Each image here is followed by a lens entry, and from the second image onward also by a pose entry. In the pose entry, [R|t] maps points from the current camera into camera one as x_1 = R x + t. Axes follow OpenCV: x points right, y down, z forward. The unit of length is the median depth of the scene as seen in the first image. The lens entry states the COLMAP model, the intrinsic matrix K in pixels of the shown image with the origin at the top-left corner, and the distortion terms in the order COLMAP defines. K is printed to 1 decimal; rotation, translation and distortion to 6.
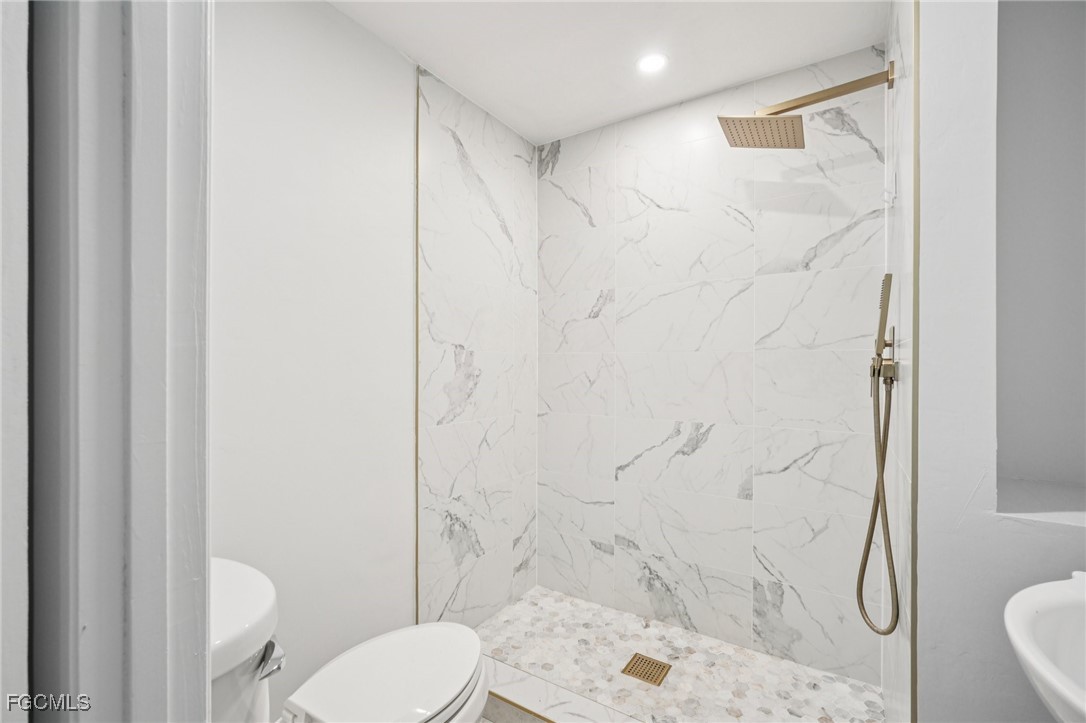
lens RADIAL K [[479.0, 0, 537.7], [0, 479.0, 362.6], [0, 0, 1]] dist [-0.013847, 0.006363]
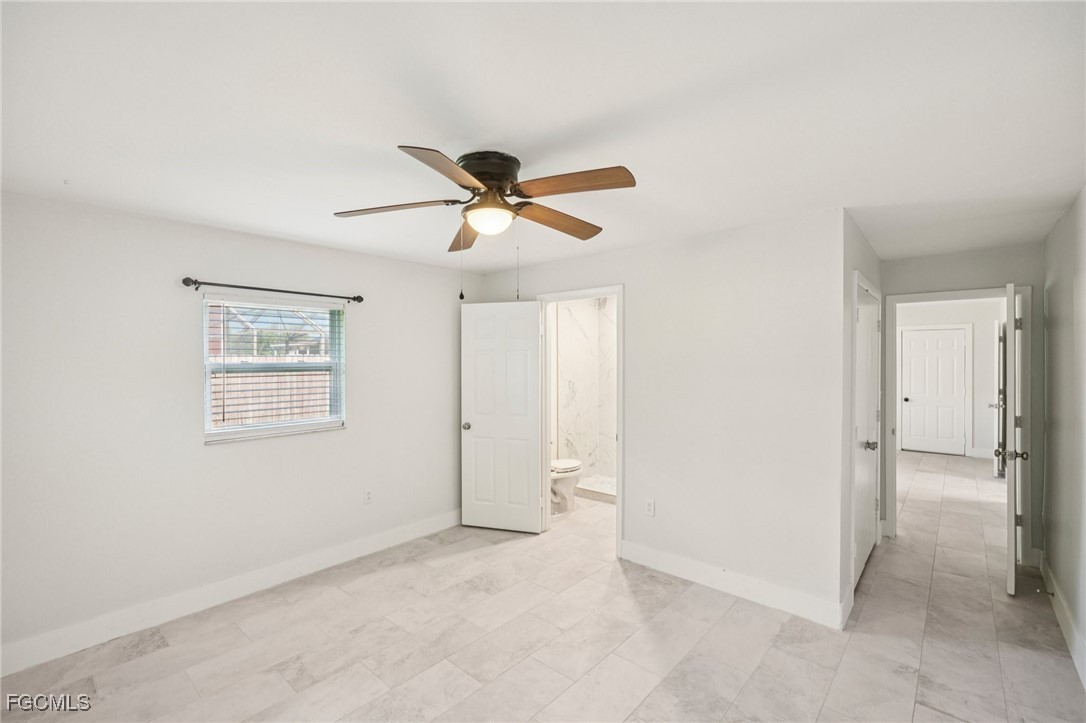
lens RADIAL K [[479.0, 0, 546.0], [0, 479.0, 357.2], [0, 0, 1]] dist [-0.013847, 0.006363]
pose [[0.991408, -0.003596, -0.130760, 0.070348], [0.003408, 0.999993, -0.001658, -0.174208], [0.130765, 0.001198, 0.991413, -1.869736]]
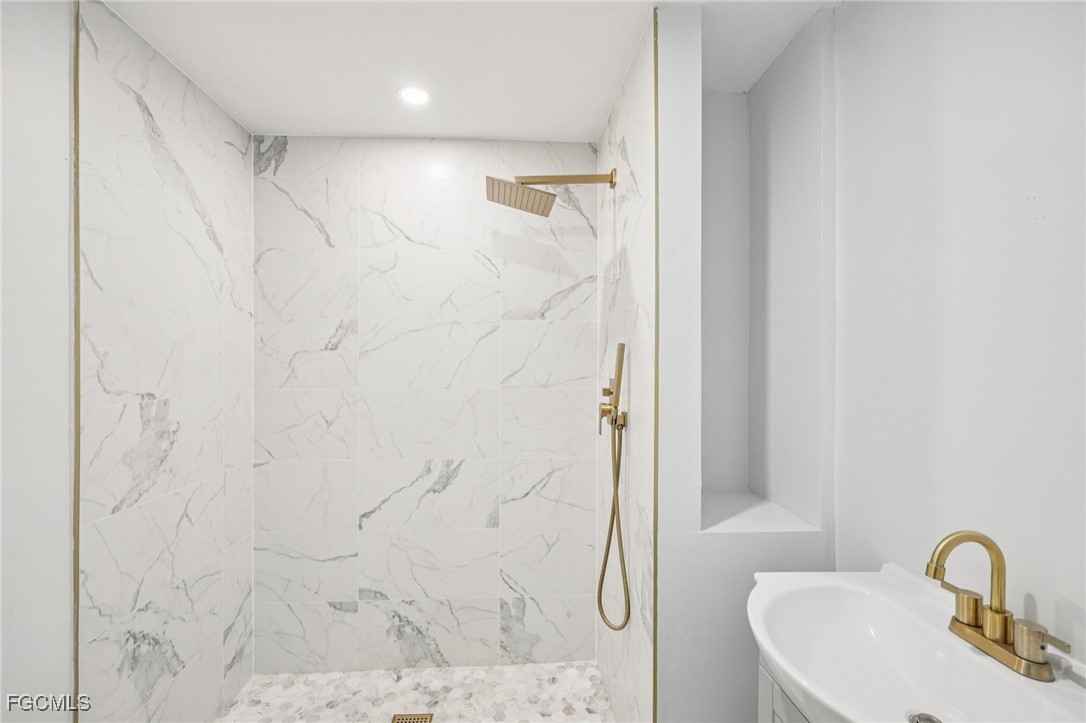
lens RADIAL K [[479.0, 0, 541.2], [0, 479.0, 359.9], [0, 0, 1]] dist [-0.013847, 0.006363]
pose [[0.799661, 0.000020, 0.600451, -0.119320], [-0.000216, 1.000000, 0.000255, -0.087378], [-0.600451, -0.000334, 0.799661, 0.071859]]
